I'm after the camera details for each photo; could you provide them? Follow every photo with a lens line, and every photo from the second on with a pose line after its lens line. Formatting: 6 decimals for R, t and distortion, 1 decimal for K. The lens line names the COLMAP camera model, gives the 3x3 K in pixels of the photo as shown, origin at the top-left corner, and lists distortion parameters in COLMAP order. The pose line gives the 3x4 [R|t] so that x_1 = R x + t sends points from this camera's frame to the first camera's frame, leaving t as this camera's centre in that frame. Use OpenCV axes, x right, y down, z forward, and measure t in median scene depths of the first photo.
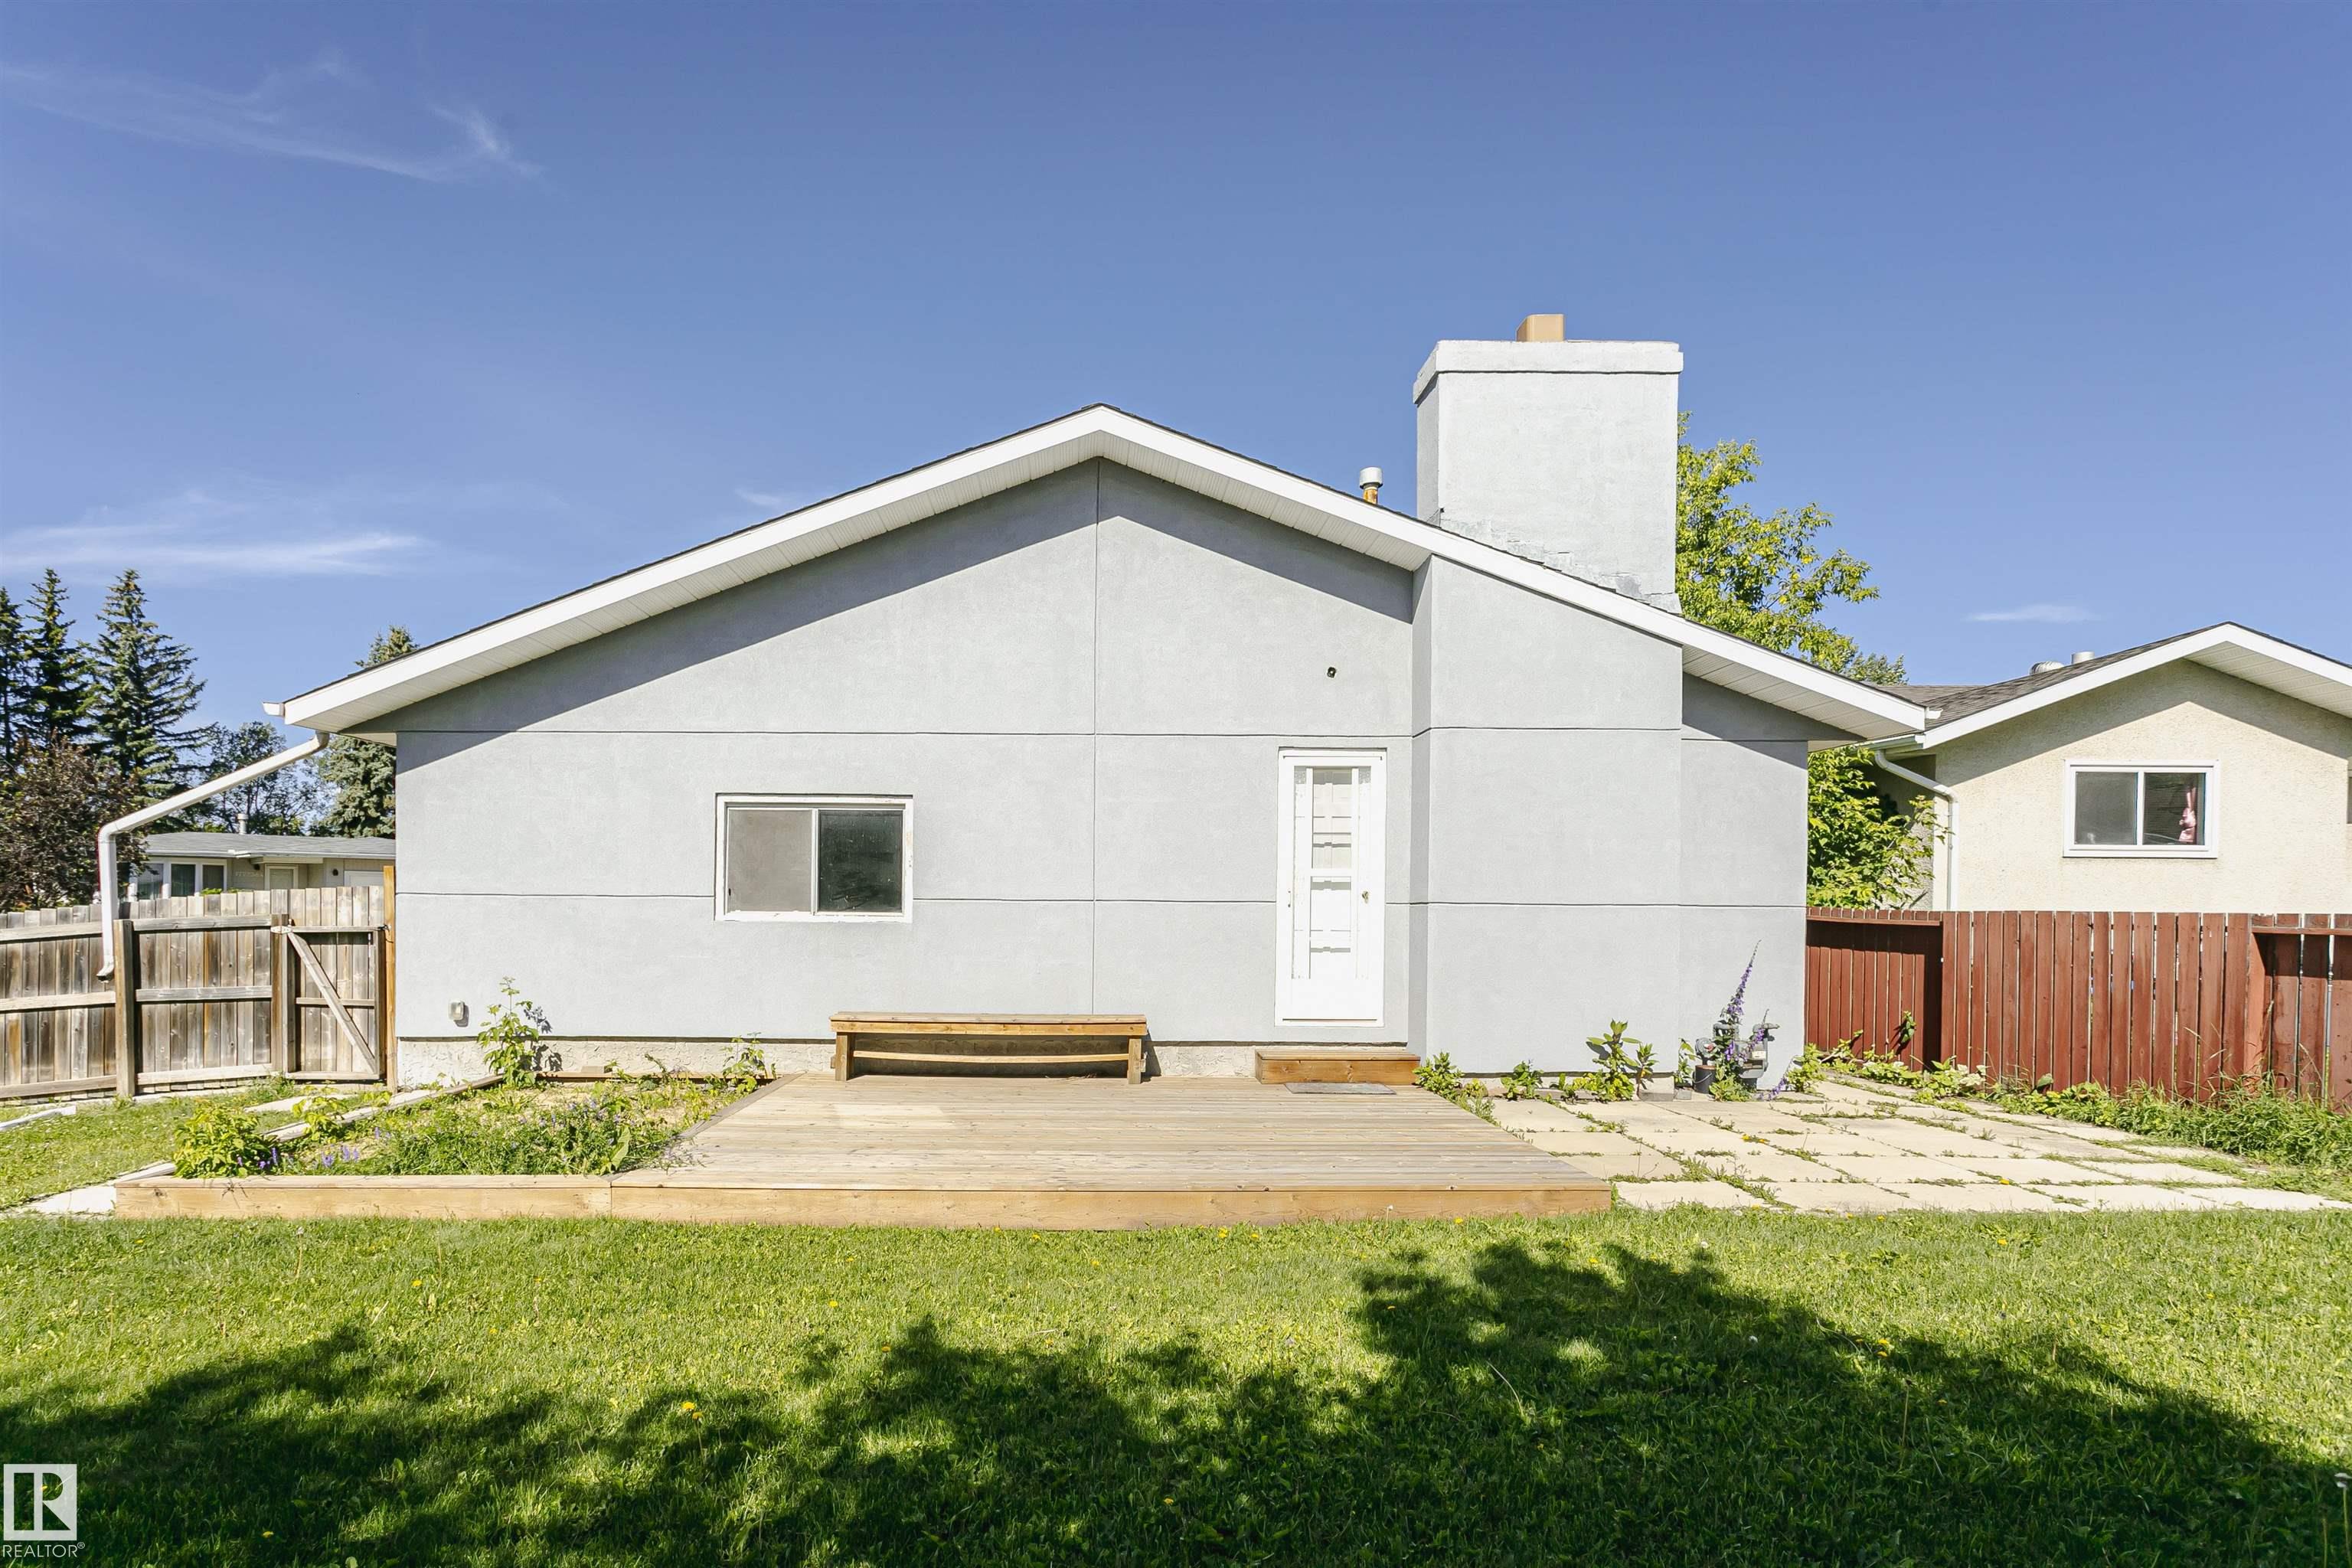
lens RADIAL K [[1141.3, 0, 1198.6], [0, 1141.3, 946.4], [0, 0, 1]] dist [-0.016040, -0.000032]
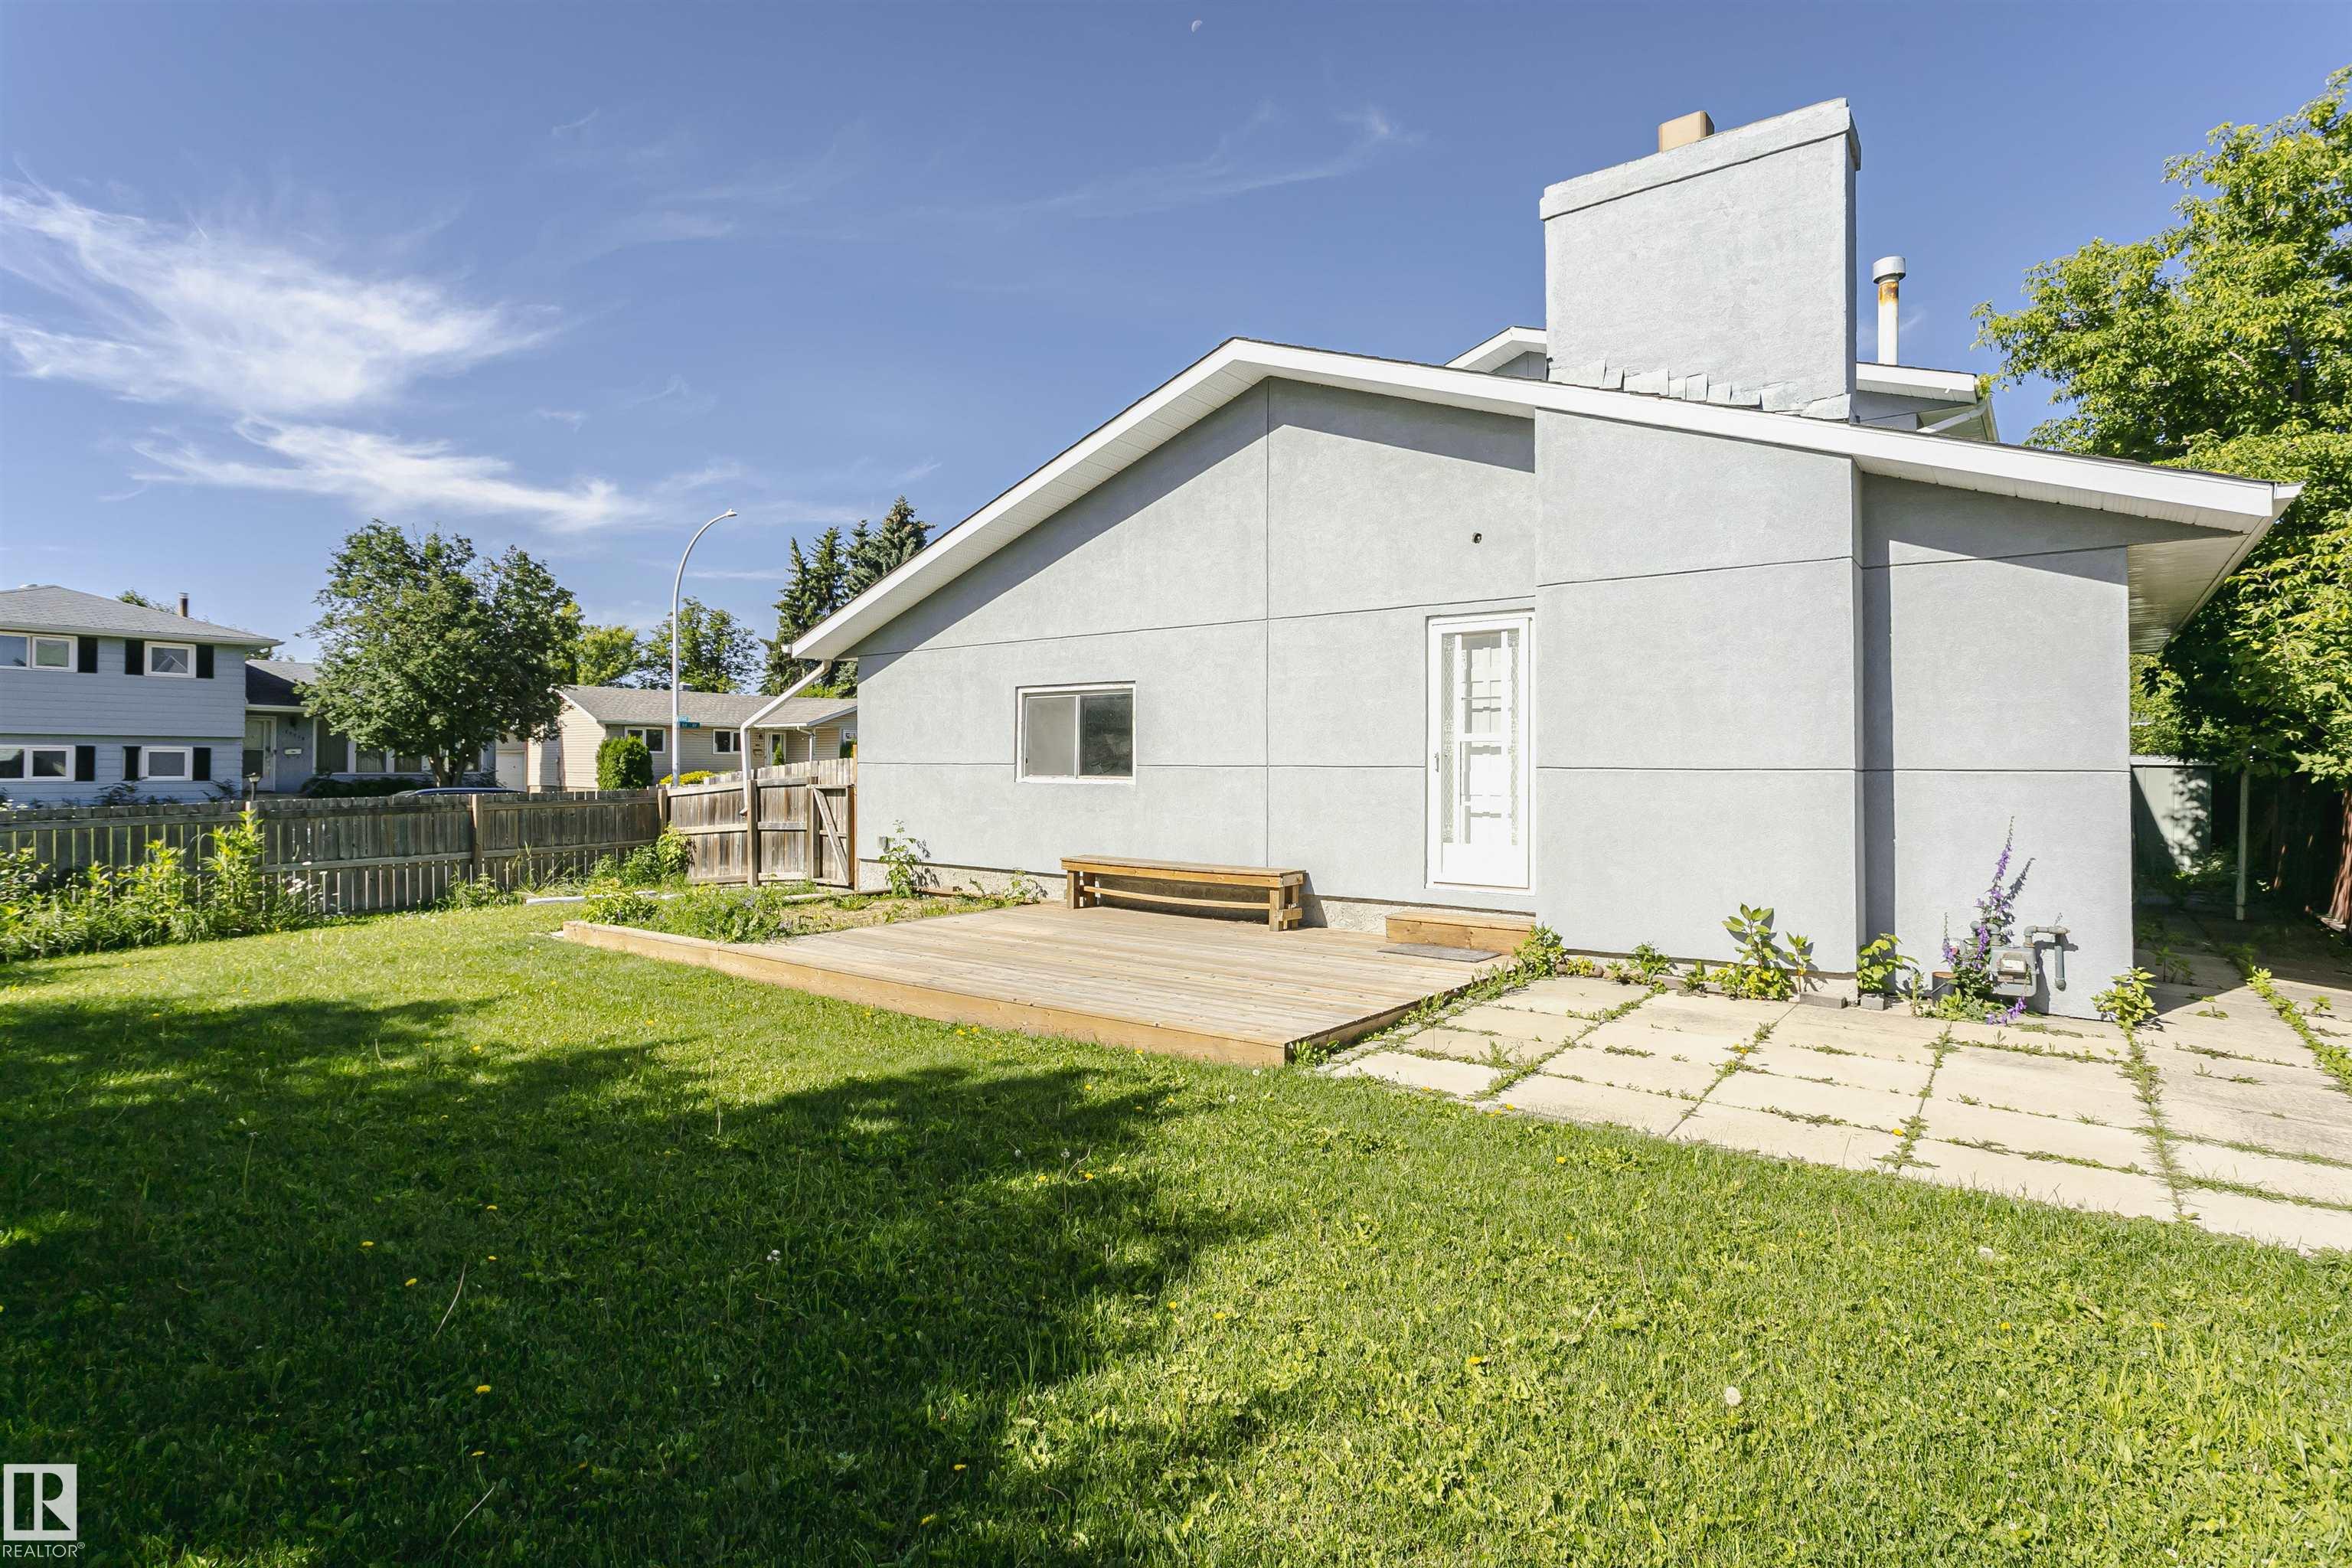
lens RADIAL K [[1141.3, 0, 1185.6], [0, 1141.3, 771.8], [0, 0, 1]] dist [-0.016040, -0.000032]
pose [[0.793399, 0.000880, -0.608702, 0.544661], [-0.013170, 0.999790, -0.015720, -0.016488], [0.608560, 0.020489, 0.793243, 0.056739]]
